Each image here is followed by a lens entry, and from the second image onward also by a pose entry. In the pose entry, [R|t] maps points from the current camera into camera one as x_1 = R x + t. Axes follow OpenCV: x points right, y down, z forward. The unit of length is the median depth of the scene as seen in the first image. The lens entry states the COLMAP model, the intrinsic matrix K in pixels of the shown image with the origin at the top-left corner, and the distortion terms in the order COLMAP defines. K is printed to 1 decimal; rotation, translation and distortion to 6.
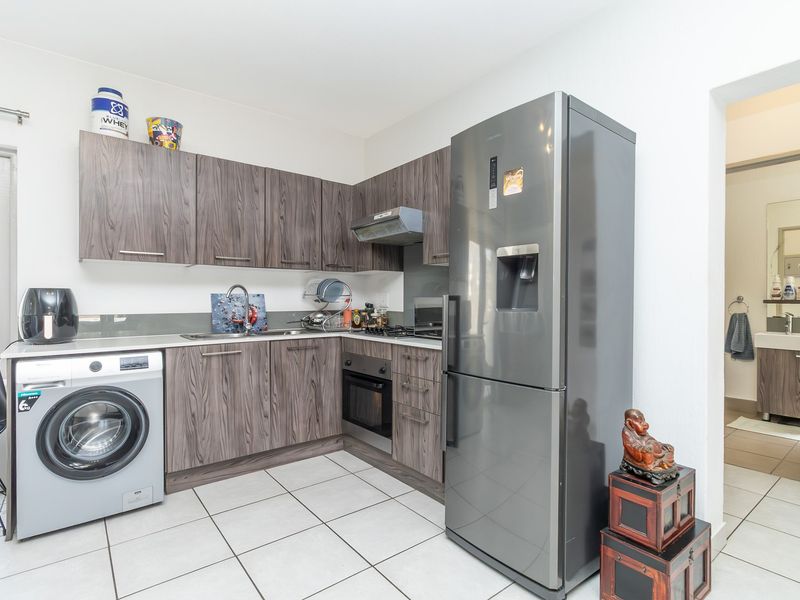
lens RADIAL K [[416.7, 0, 392.0], [0, 416.7, 301.3], [0, 0, 1]] dist [-0.000313, 0.001442]
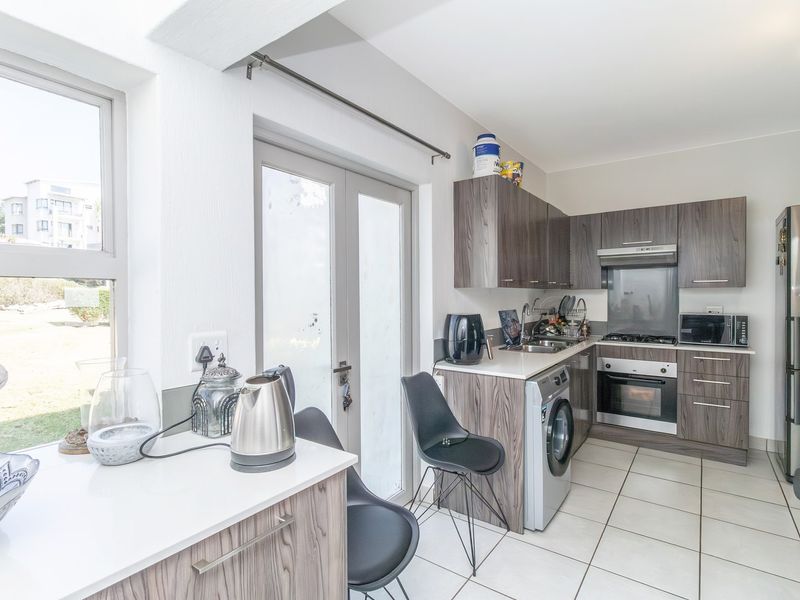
lens RADIAL K [[416.7, 0, 392.0], [0, 416.7, 301.3], [0, 0, 1]] dist [-0.000313, 0.001442]
pose [[0.963889, -0.011337, 0.266064, -1.207344], [0.007209, 0.999838, 0.016485, -0.078162], [-0.266208, -0.013972, 0.963814, -0.017998]]
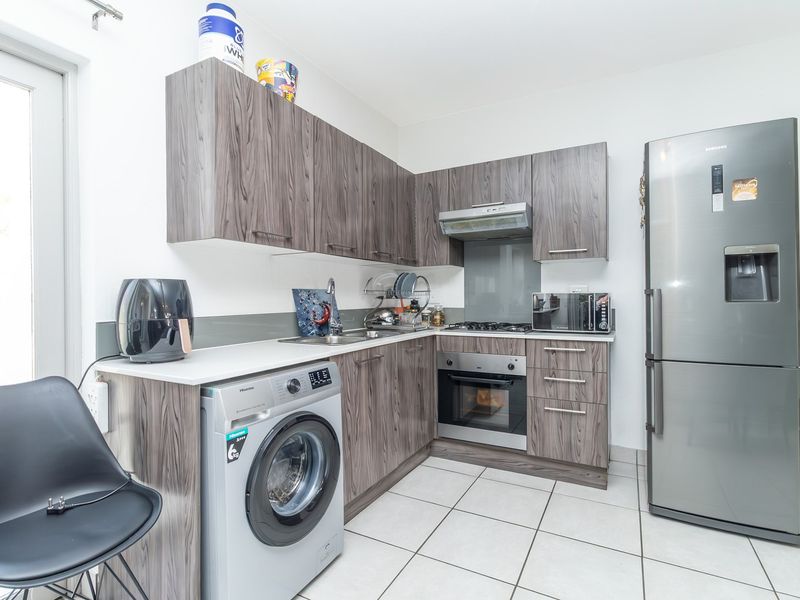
lens RADIAL K [[416.7, 0, 392.0], [0, 416.7, 301.3], [0, 0, 1]] dist [-0.000313, 0.001442]
pose [[0.920558, -0.010850, 0.390454, -0.683140], [0.009329, 0.999940, 0.005793, 0.003100], [-0.390494, -0.001691, 0.920604, 0.209462]]
